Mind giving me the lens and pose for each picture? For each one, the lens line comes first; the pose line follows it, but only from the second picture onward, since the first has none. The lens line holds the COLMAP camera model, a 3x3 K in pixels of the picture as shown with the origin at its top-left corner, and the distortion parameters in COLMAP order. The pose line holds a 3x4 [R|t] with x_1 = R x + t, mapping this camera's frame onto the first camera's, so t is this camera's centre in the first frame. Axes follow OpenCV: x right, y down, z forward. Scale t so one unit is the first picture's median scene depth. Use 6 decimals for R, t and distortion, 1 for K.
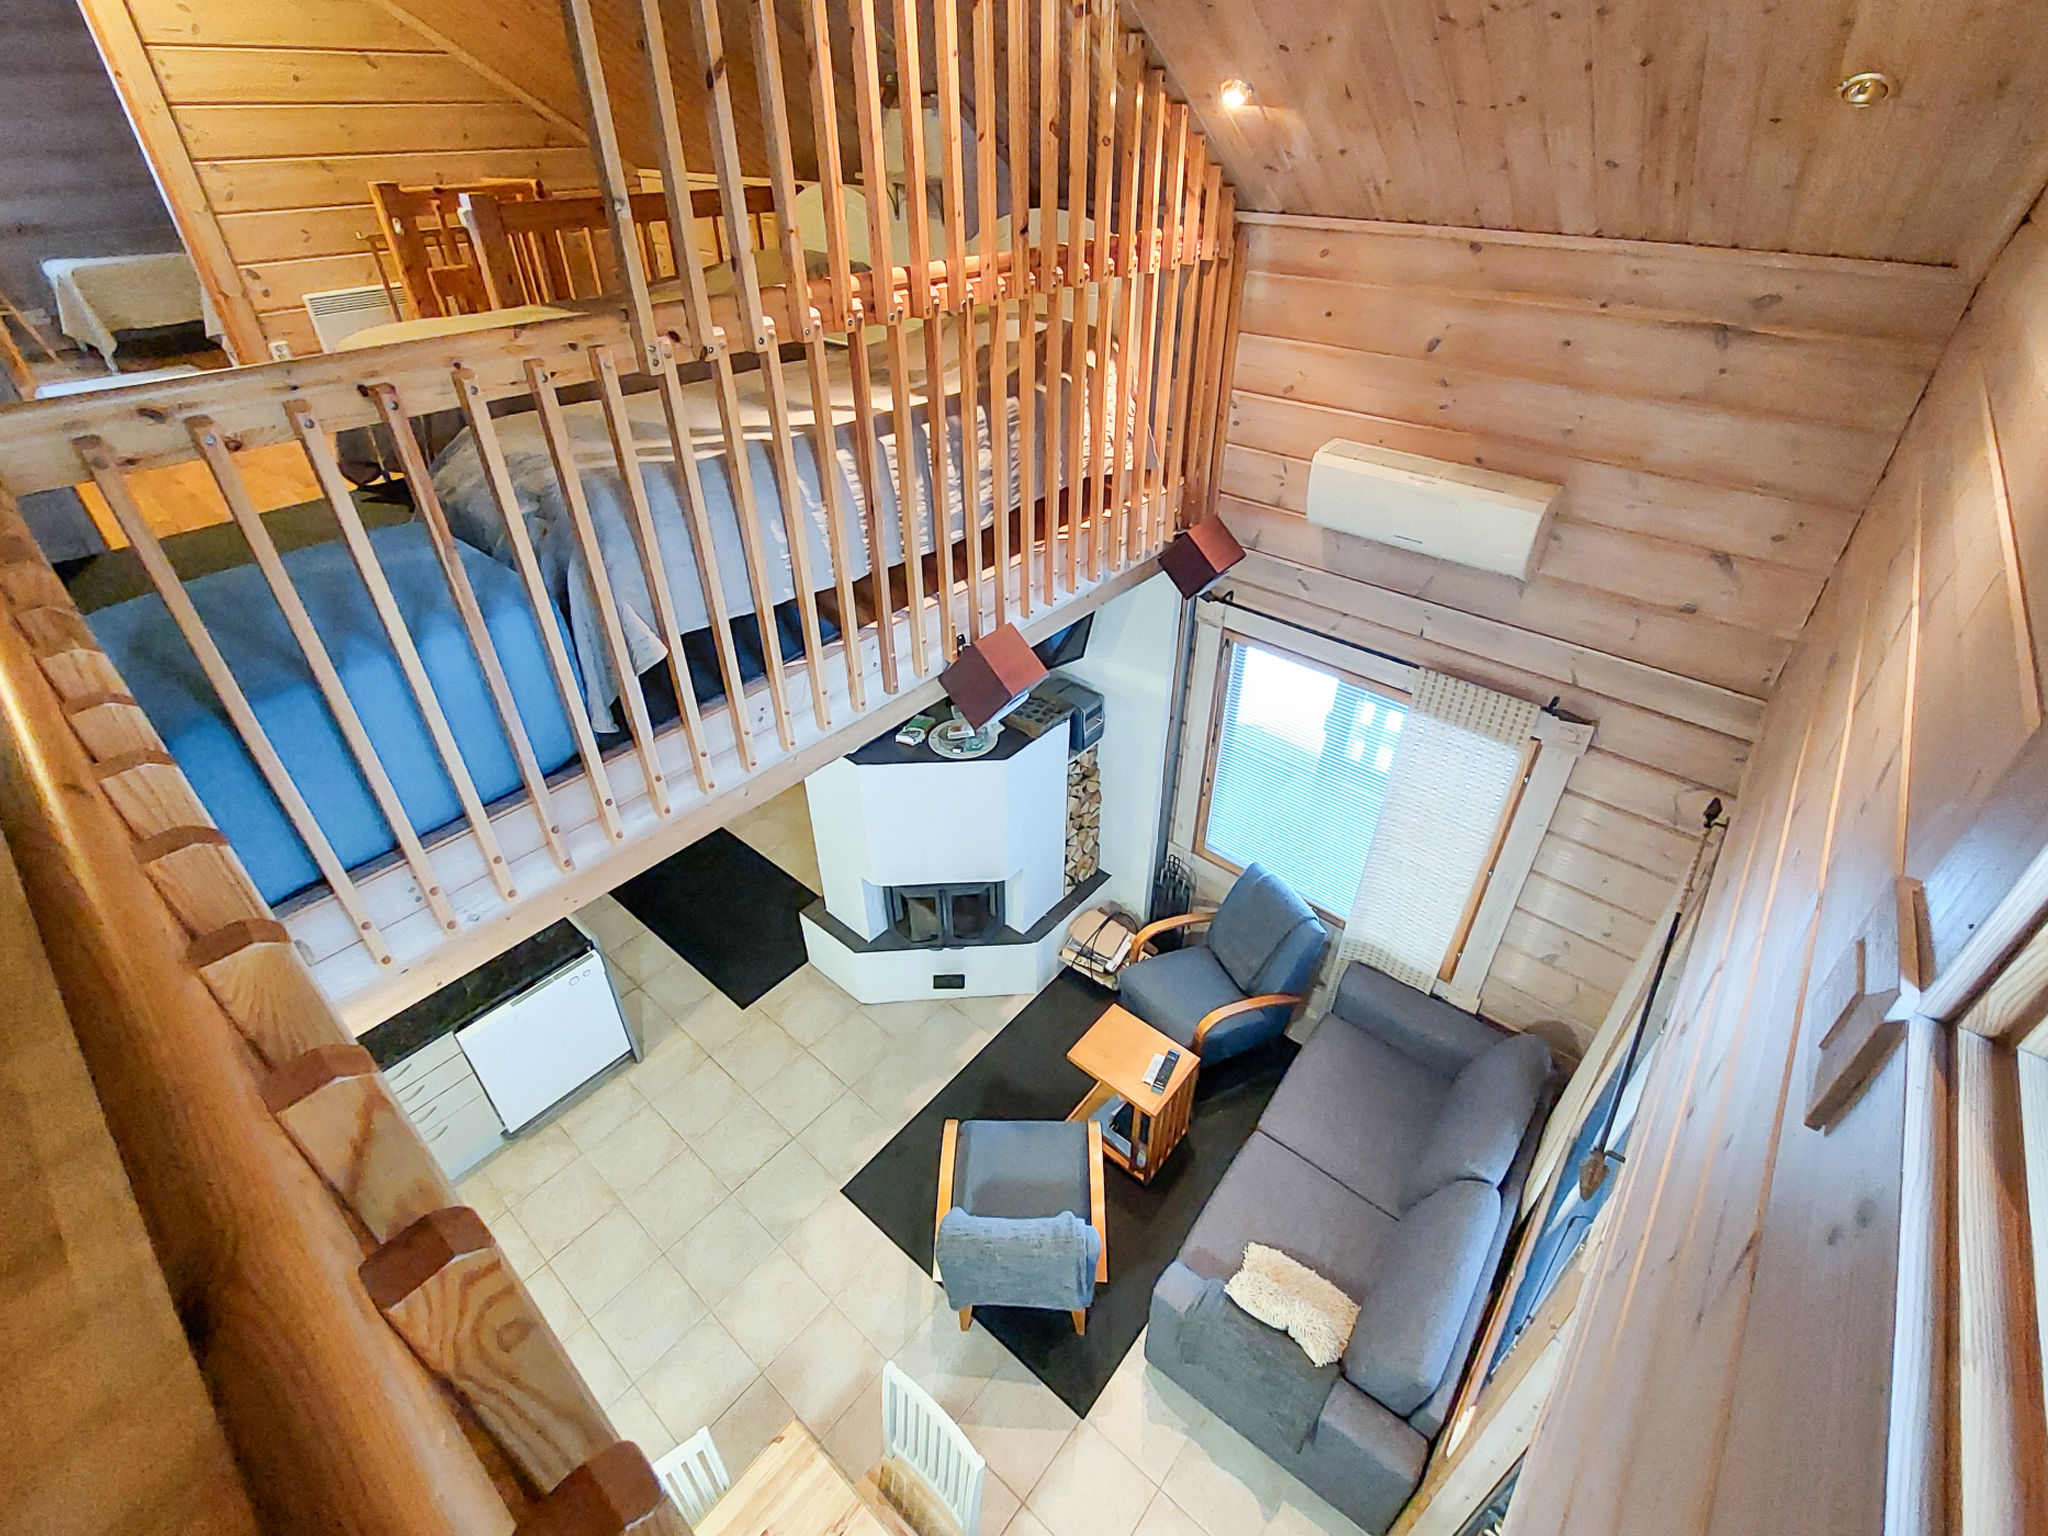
lens RADIAL K [[914.3, 0, 1031.1], [0, 914.3, 710.1], [0, 0, 1]] dist [-0.011309, -0.001919]
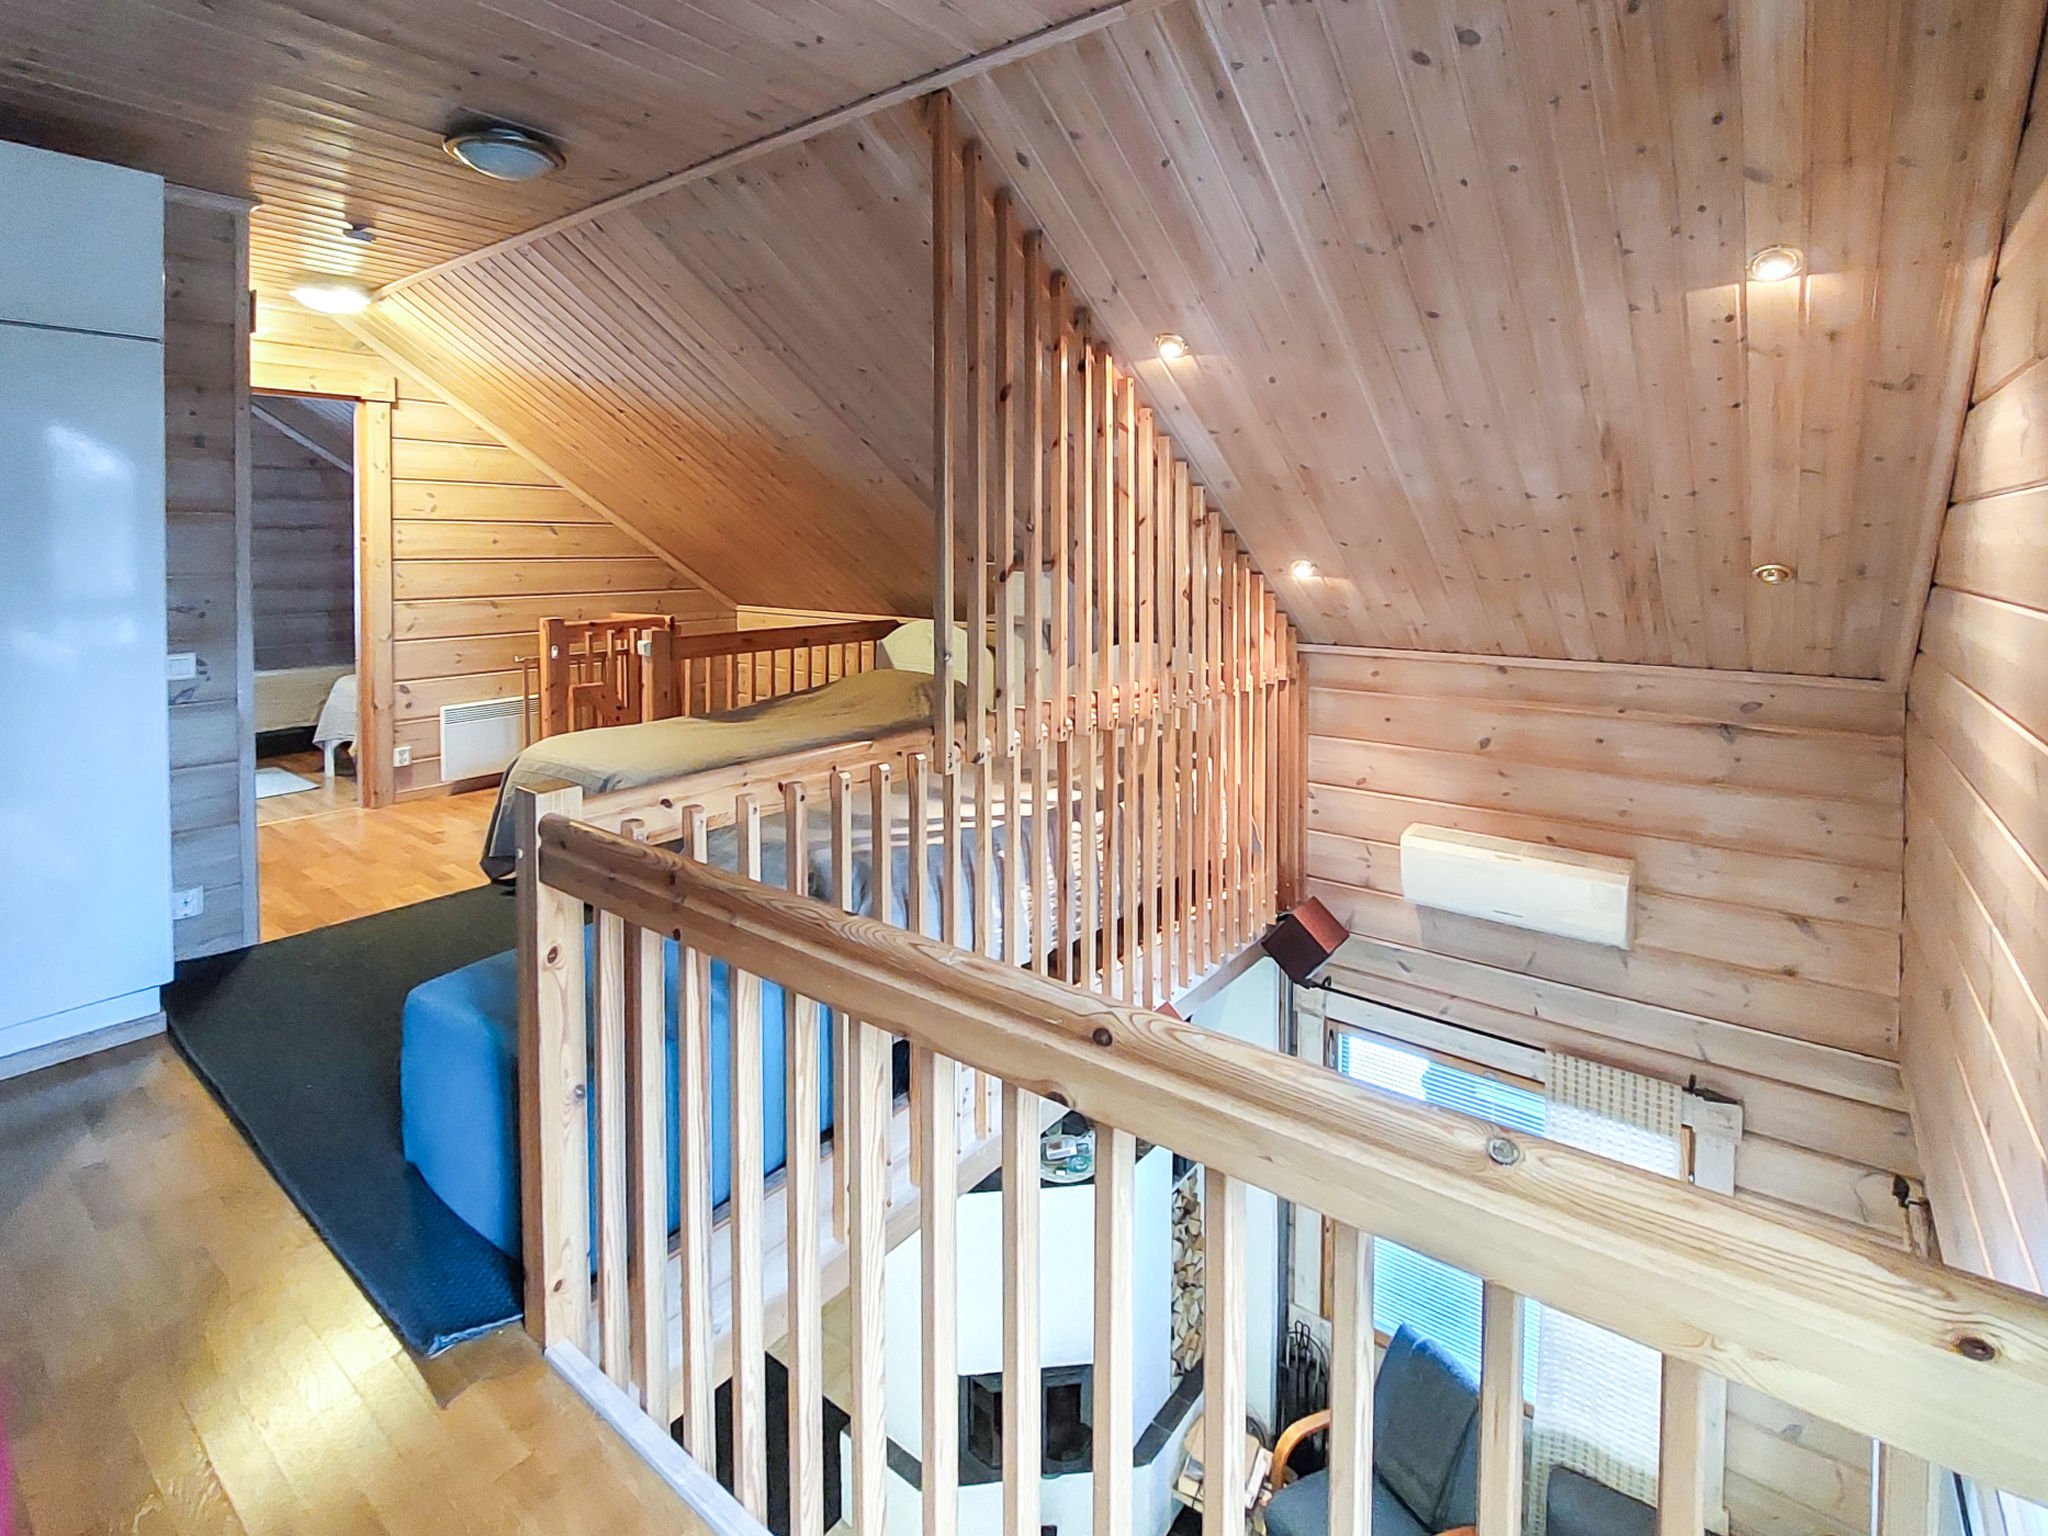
lens RADIAL K [[983.3, 0, 1012.8], [0, 983.3, 552.6], [0, 0, 1]] dist [-0.010983, -0.003717]
pose [[0.999191, -0.001835, 0.040168, -0.212155], [0.023289, 0.840750, -0.540922, 0.065015], [-0.032779, 0.541420, 0.840113, -0.181551]]
